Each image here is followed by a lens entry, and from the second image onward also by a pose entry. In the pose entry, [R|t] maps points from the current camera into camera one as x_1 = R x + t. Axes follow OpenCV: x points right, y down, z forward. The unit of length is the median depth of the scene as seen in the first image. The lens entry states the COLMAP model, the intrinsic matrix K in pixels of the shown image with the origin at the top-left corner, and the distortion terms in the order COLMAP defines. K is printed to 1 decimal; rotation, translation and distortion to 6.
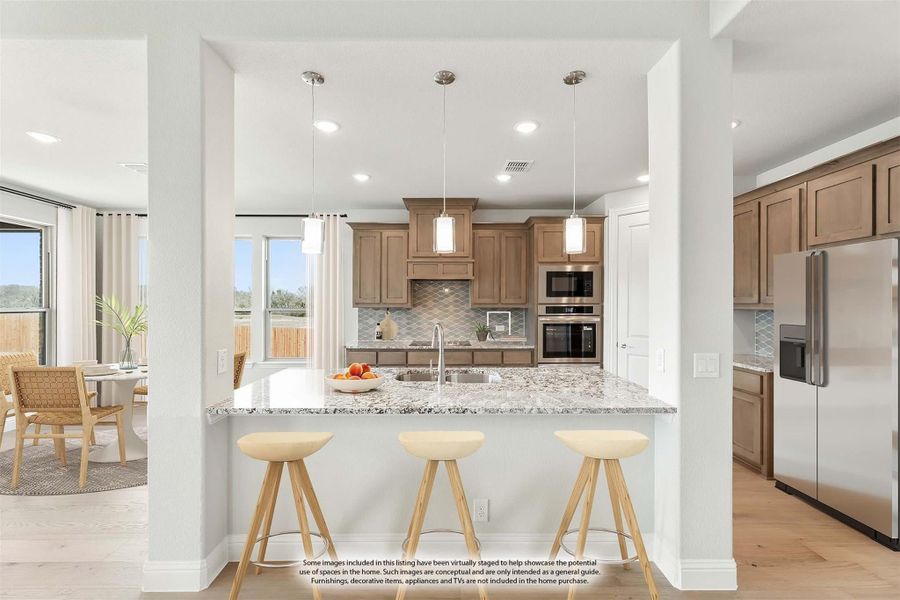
lens RADIAL K [[369.8, 0, 448.8], [0, 369.8, 304.5], [0, 0, 1]] dist [0.000224, 0.000083]
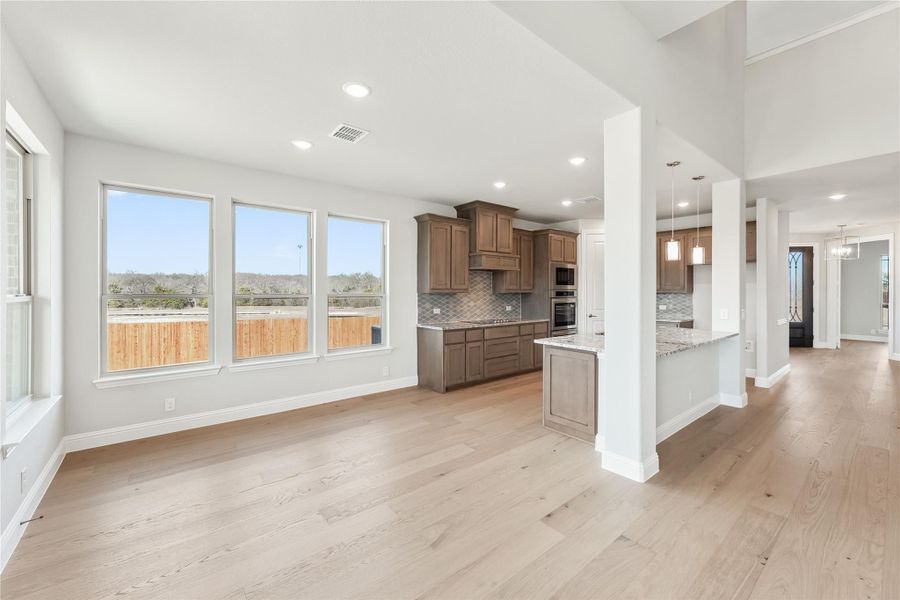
lens RADIAL K [[358.2, 0, 464.8], [0, 358.2, 291.0], [0, 0, 1]] dist [0.012357, 0.000082]
pose [[0.776579, -0.000053, 0.630019, -0.840615], [0.001578, 0.999997, -0.001861, 0.005336], [-0.630017, 0.002439, 0.776577, 0.122656]]
